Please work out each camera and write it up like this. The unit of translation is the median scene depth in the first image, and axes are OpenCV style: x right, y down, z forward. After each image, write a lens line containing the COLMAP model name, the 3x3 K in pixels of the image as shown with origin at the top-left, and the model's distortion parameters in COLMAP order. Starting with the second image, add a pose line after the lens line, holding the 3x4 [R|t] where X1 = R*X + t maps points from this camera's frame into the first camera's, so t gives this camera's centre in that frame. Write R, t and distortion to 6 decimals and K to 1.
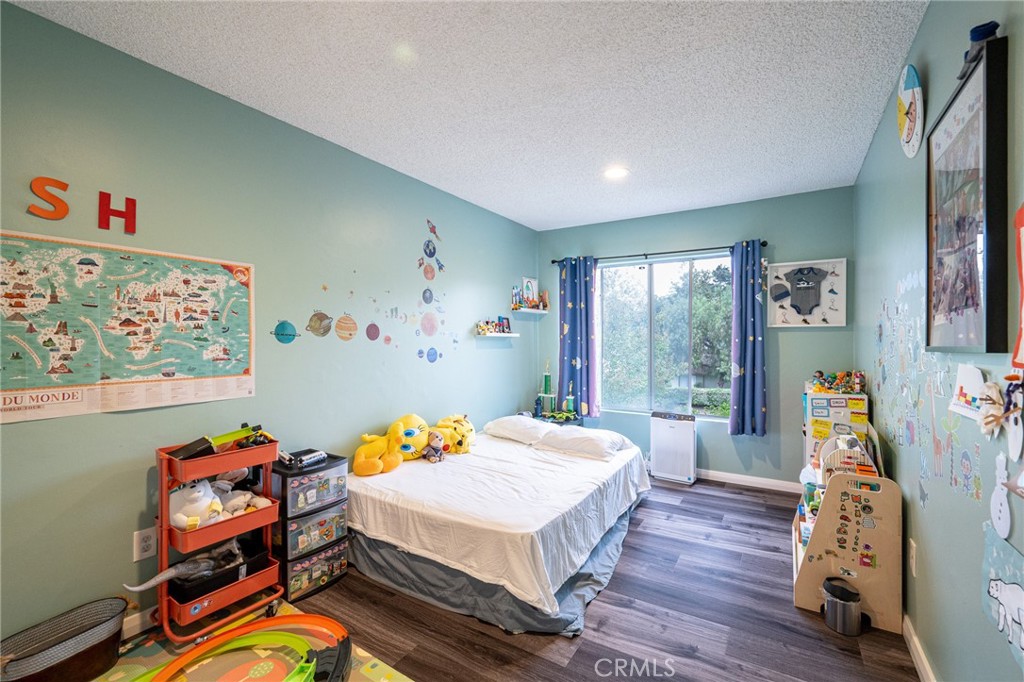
lens RADIAL K [[438.6, 0, 515.5], [0, 438.6, 342.0], [0, 0, 1]] dist [-0.000938, 0.000376]
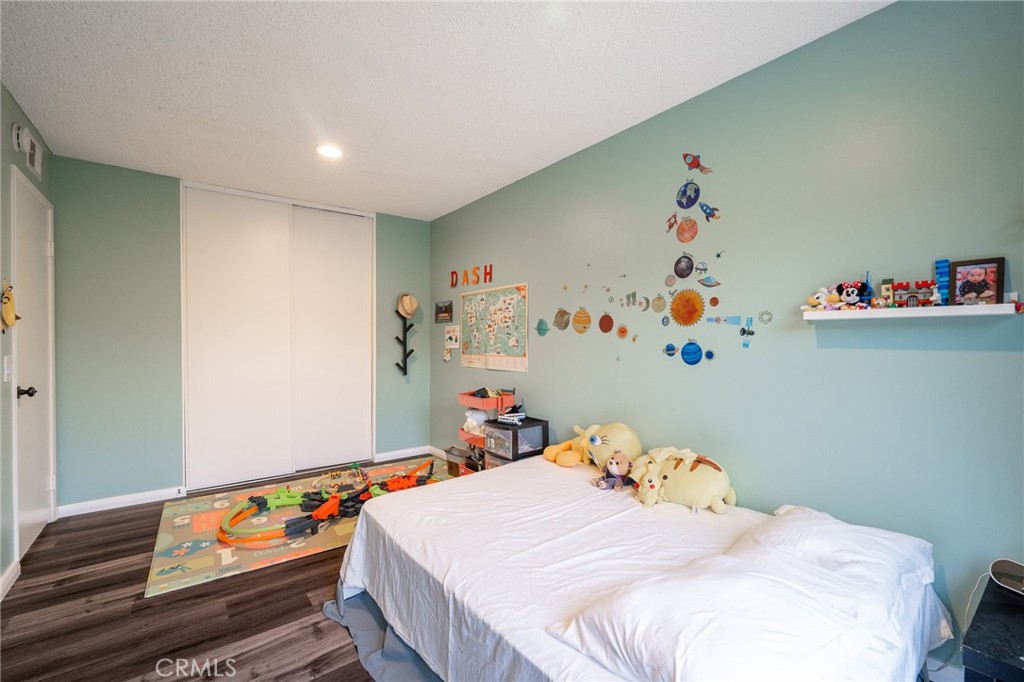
lens RADIAL K [[438.6, 0, 514.9], [0, 438.6, 340.2], [0, 0, 1]] dist [-0.000938, 0.000376]
pose [[-0.357854, 0.004302, -0.933768, 0.793486], [0.000063, 0.999989, 0.004583, 0.010216], [0.933778, 0.001581, -0.357851, 1.491111]]
